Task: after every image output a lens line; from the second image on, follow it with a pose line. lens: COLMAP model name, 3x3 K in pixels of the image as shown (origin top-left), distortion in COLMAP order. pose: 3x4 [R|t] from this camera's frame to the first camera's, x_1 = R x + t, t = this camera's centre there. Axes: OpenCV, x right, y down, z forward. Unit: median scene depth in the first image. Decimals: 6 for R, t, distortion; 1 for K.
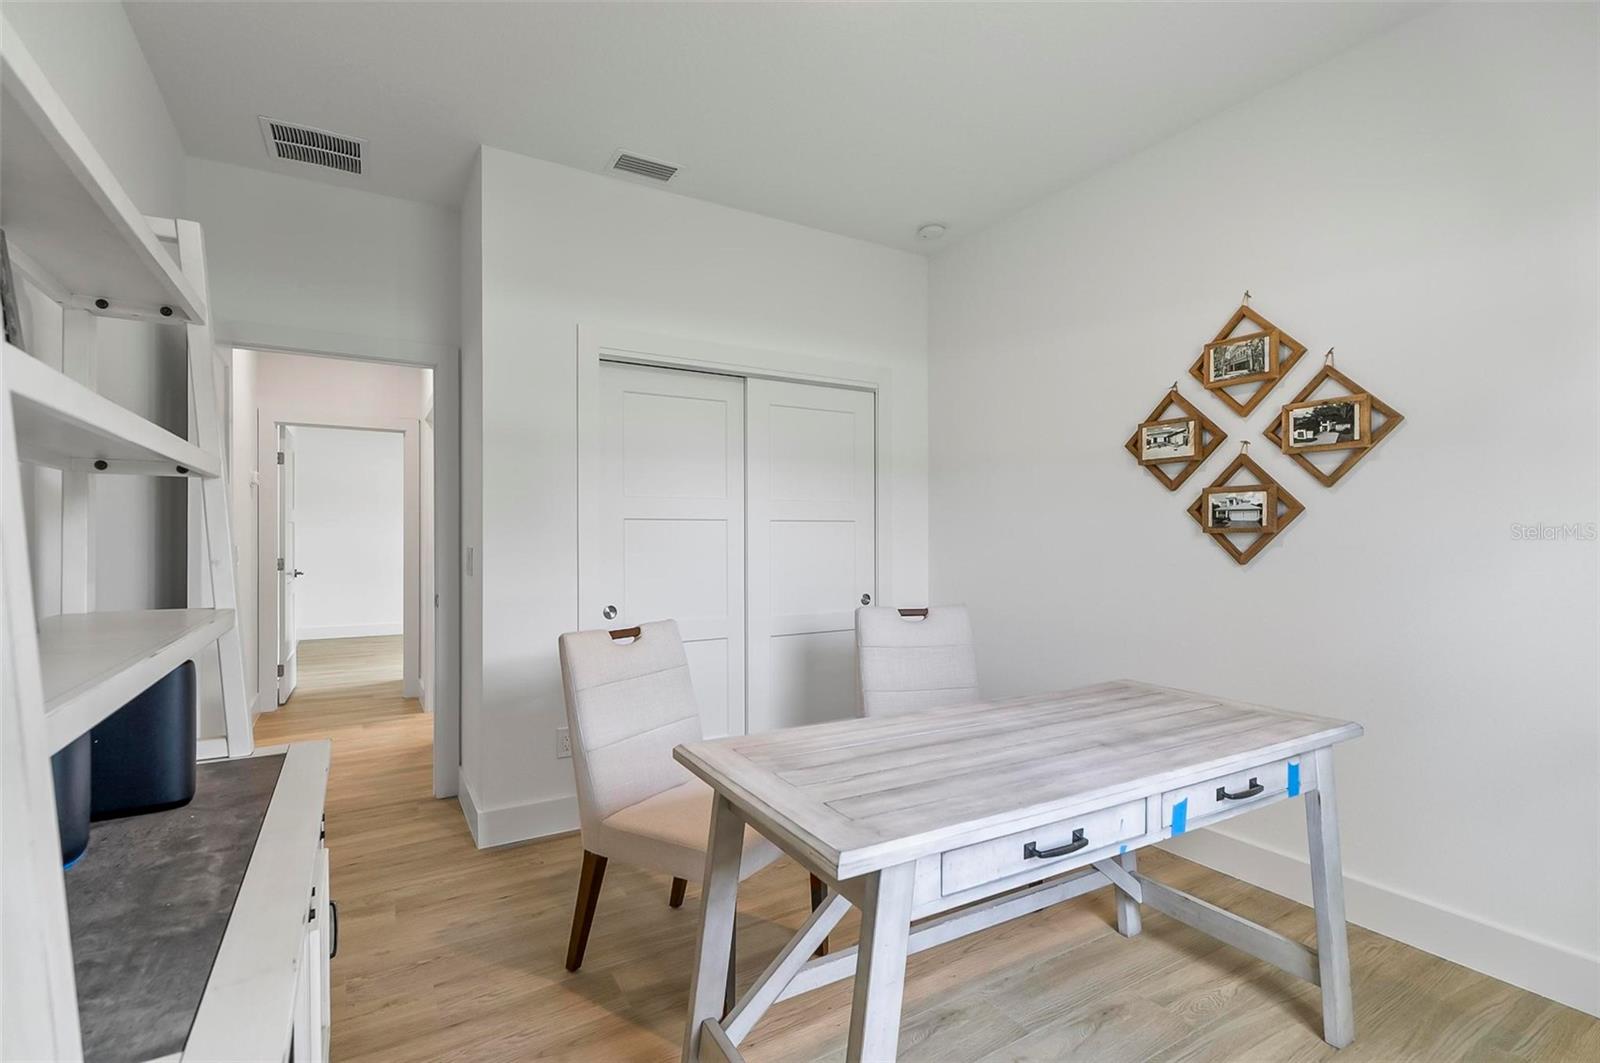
lens RADIAL K [[743.8, 0, 793.7], [0, 743.8, 532.5], [0, 0, 1]] dist [-0.000800, -0.000120]
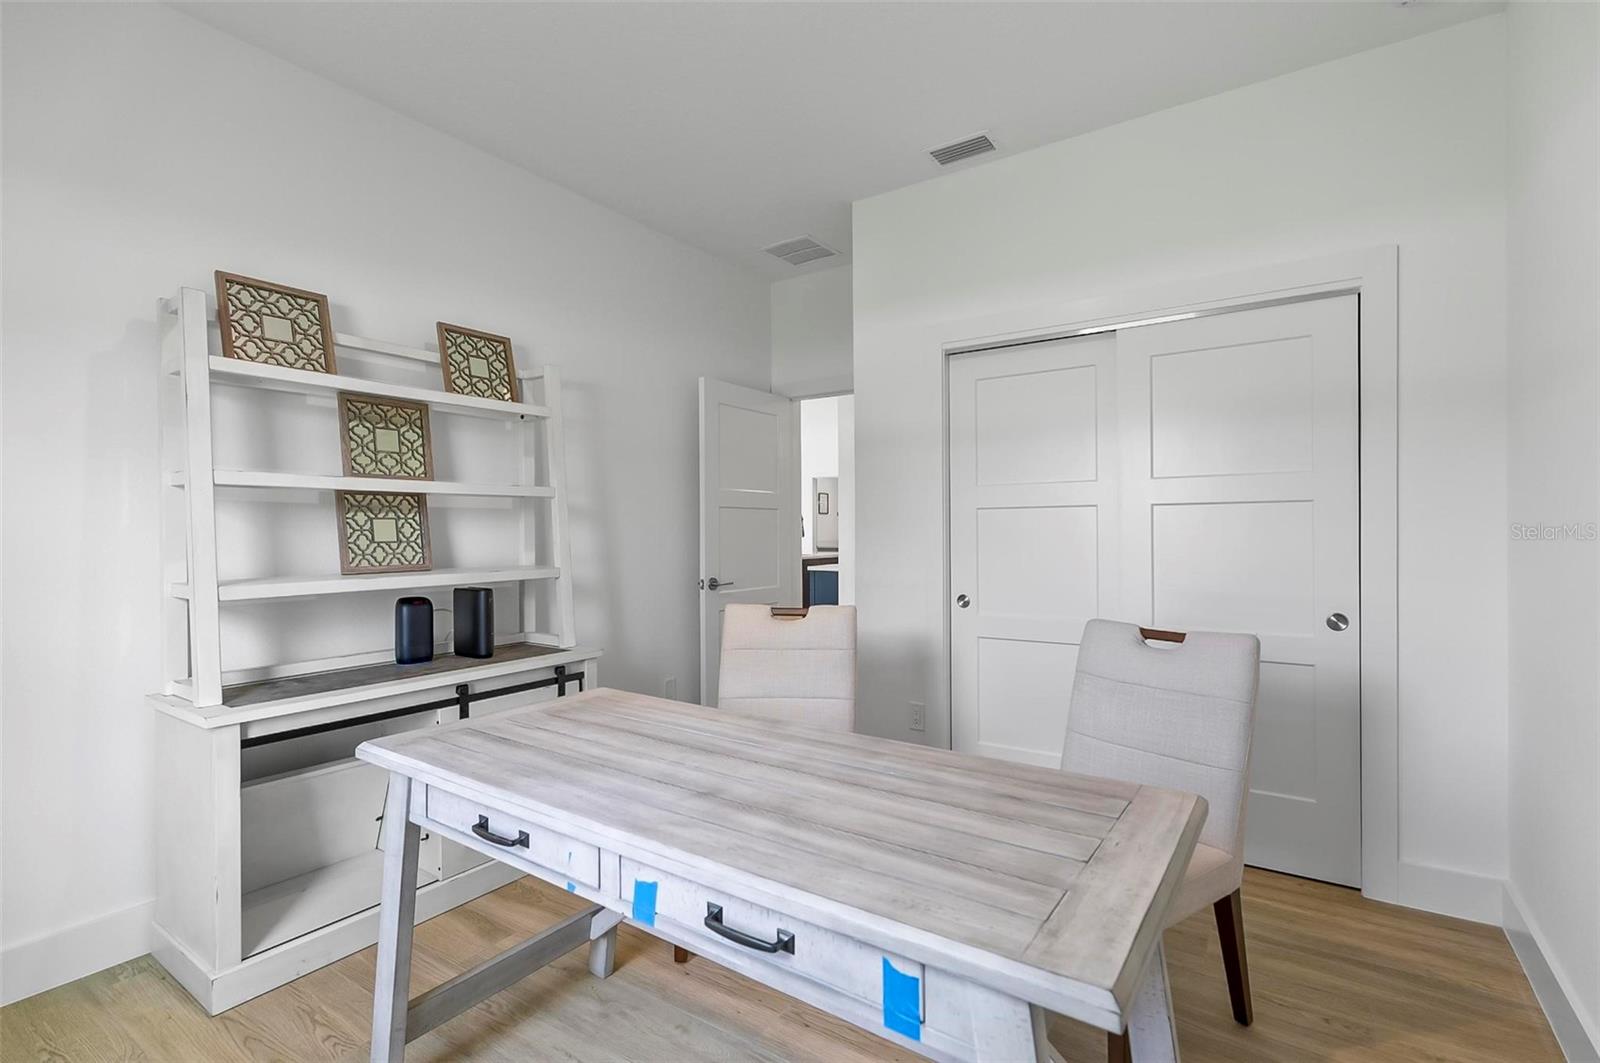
lens RADIAL K [[737.0, 0, 803.0], [0, 737.0, 527.0], [0, 0, 1]] dist [-0.001100, 0.000048]
pose [[0.430020, -0.001059, -0.902819, 1.229227], [0.009545, 0.999949, 0.003374, 0.003743], [0.902769, -0.010068, 0.430008, 0.807409]]
